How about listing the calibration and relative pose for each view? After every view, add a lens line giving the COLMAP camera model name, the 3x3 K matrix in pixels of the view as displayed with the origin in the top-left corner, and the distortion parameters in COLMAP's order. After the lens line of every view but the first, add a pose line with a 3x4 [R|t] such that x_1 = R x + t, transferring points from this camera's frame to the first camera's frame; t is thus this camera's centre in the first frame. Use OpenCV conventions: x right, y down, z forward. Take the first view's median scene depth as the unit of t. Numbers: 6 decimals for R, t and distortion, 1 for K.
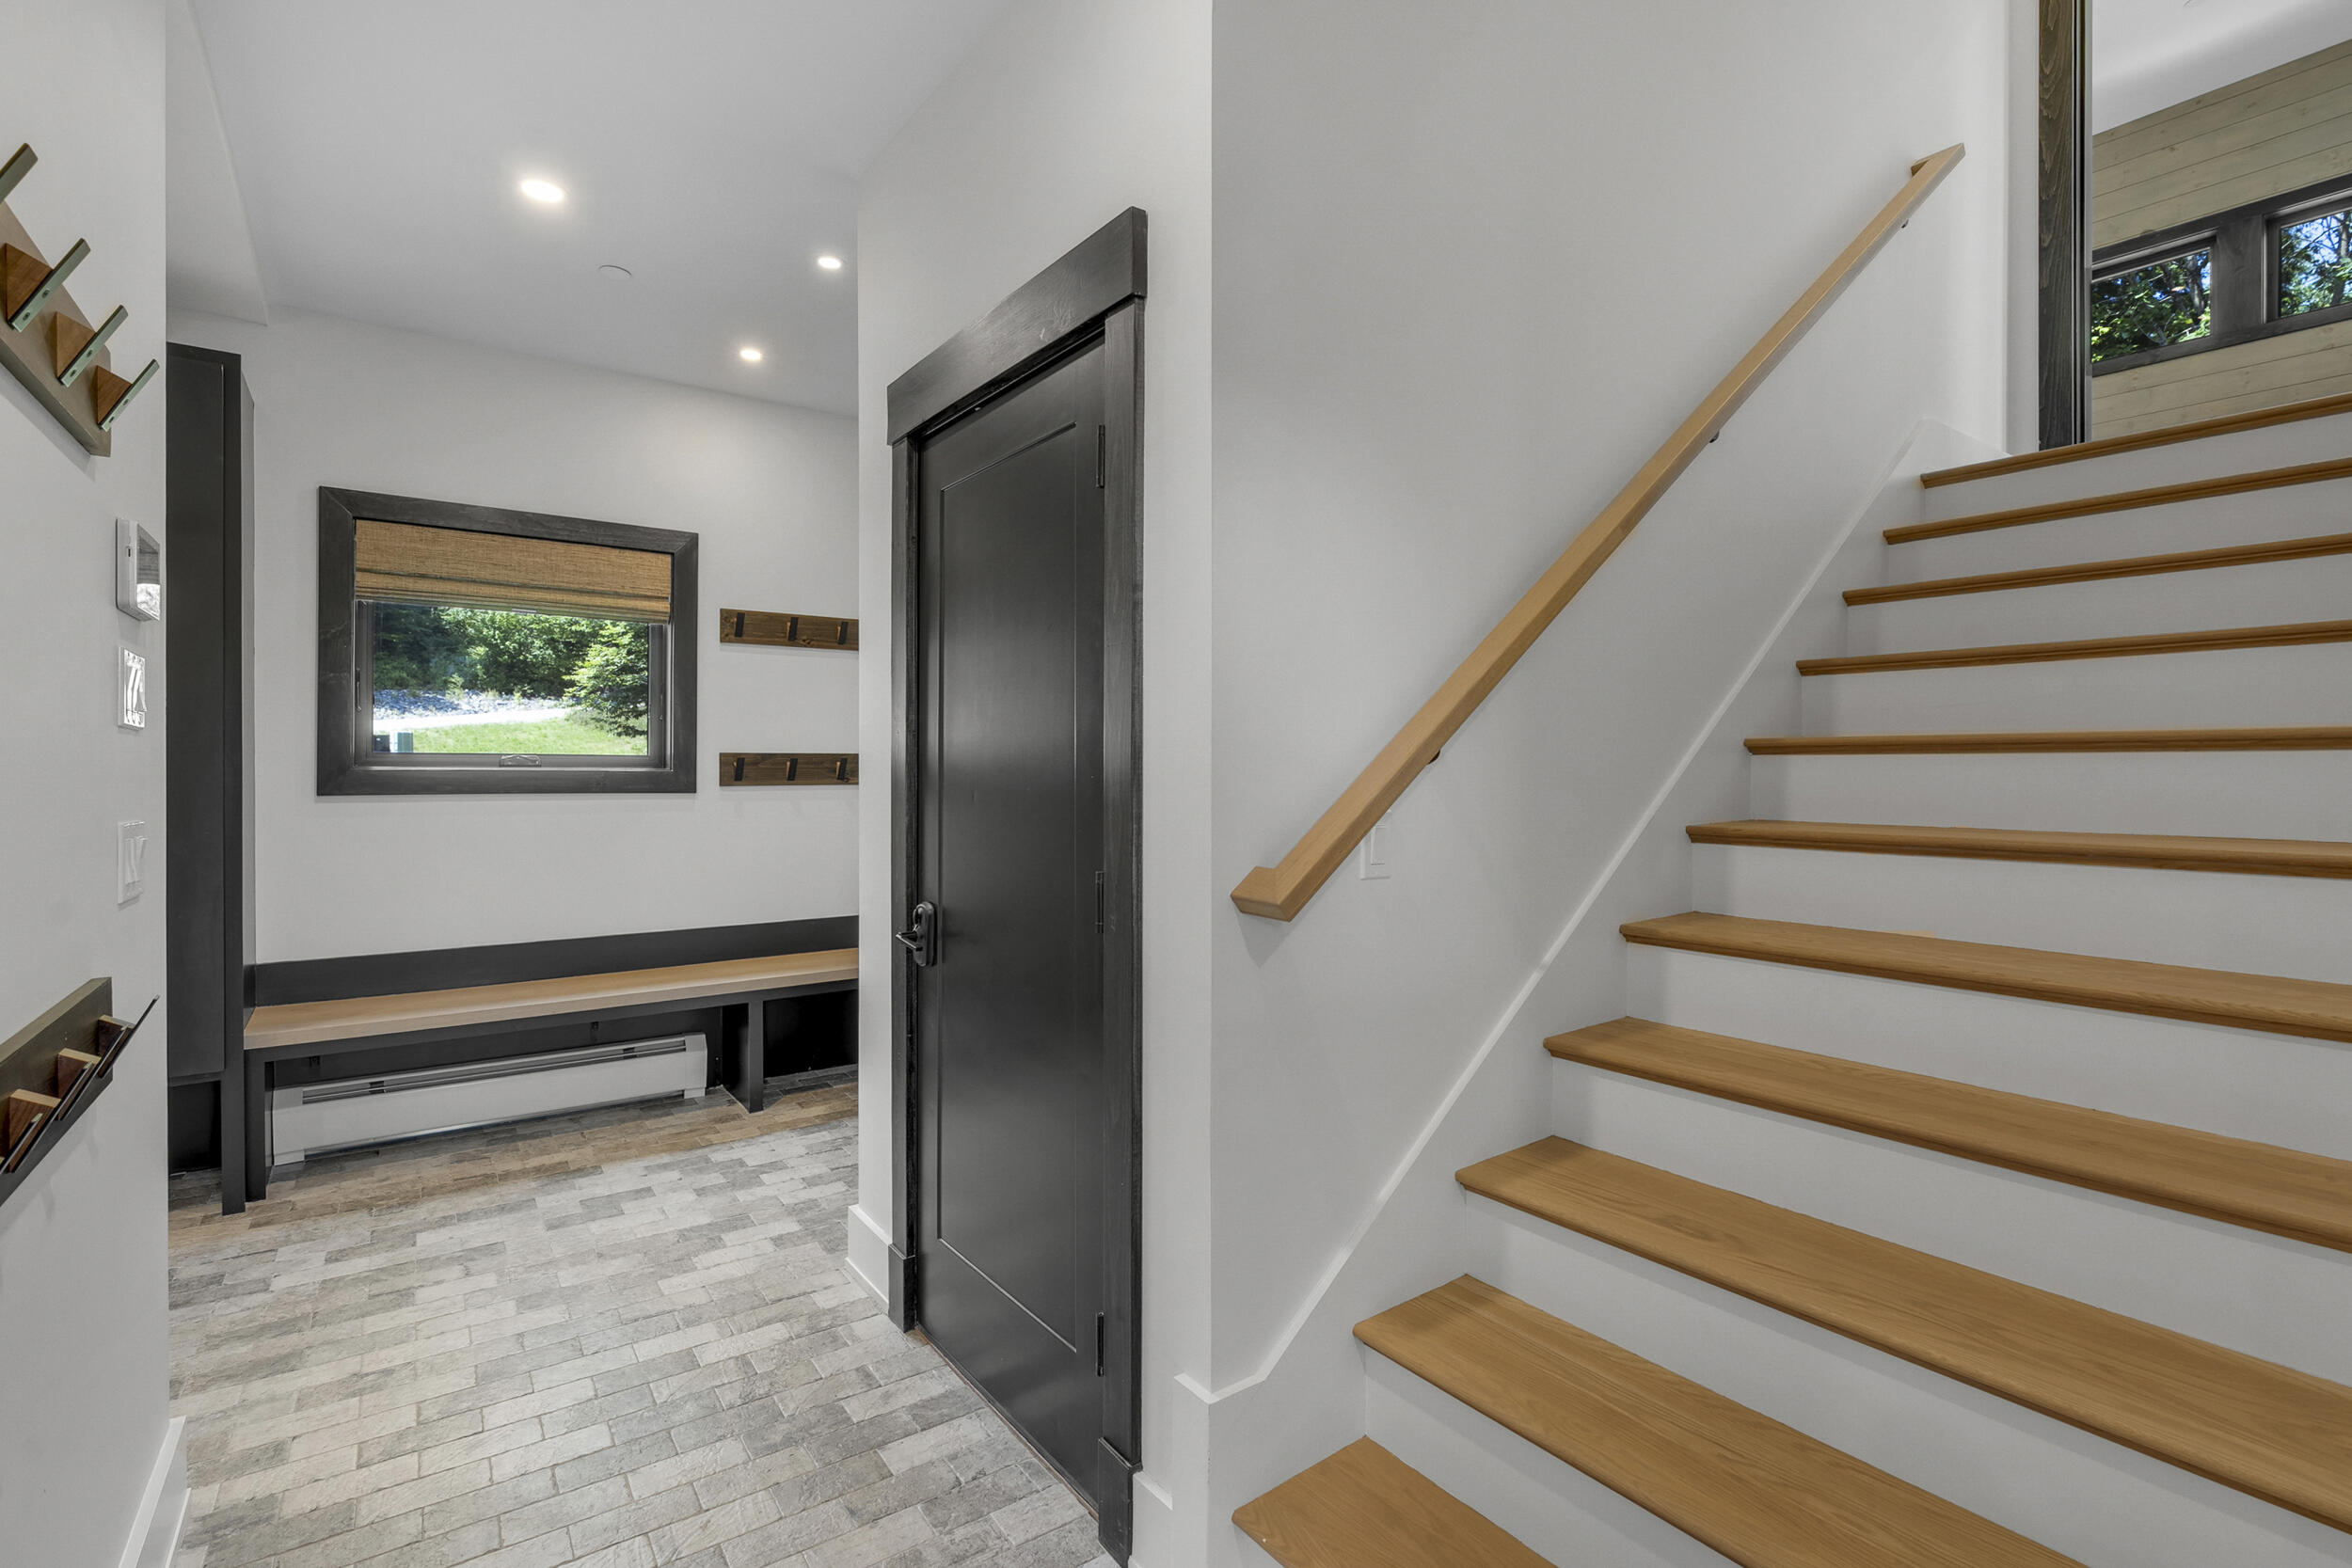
lens RADIAL K [[1115.4, 0, 1208.8], [0, 1115.4, 782.9], [0, 0, 1]] dist [-0.000119, 0.000712]
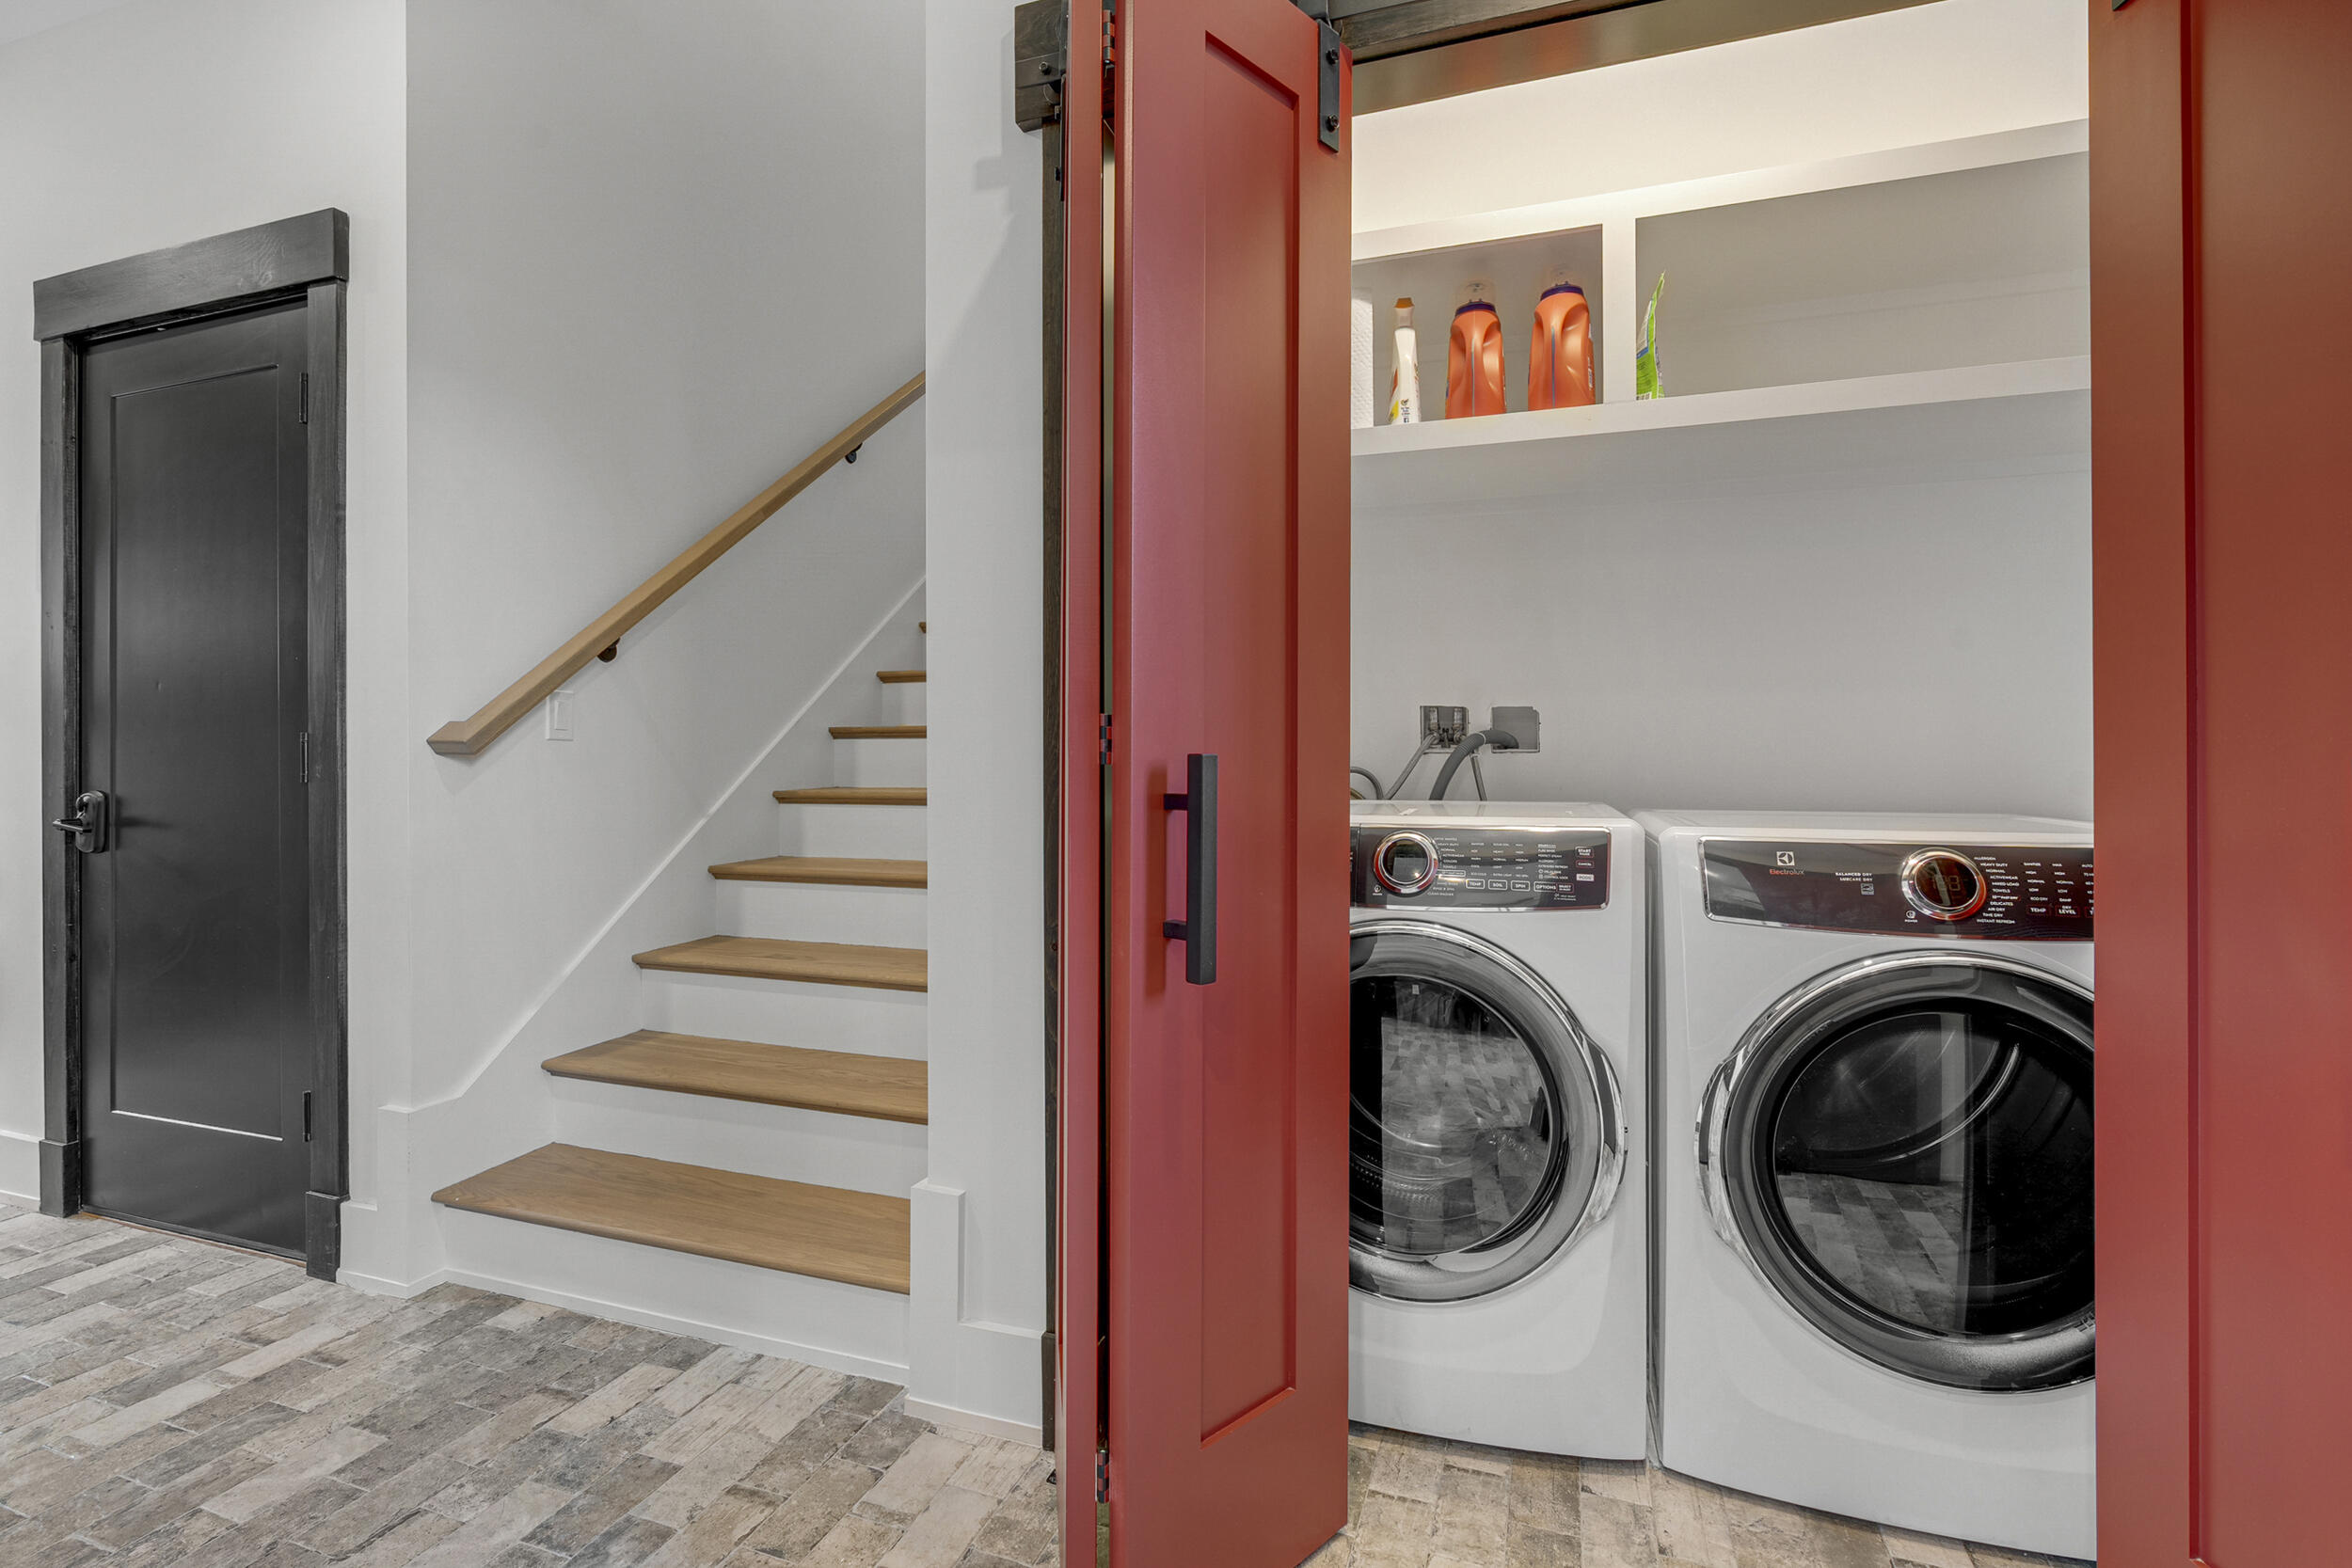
lens RADIAL K [[1115.4, 0, 1208.8], [0, 1115.4, 782.9], [0, 0, 1]] dist [-0.000119, 0.000712]
pose [[0.838541, -0.004402, 0.544821, 0.055365], [0.004462, 0.999989, 0.001213, 0.110820], [-0.544821, 0.001414, 0.838551, -0.471380]]
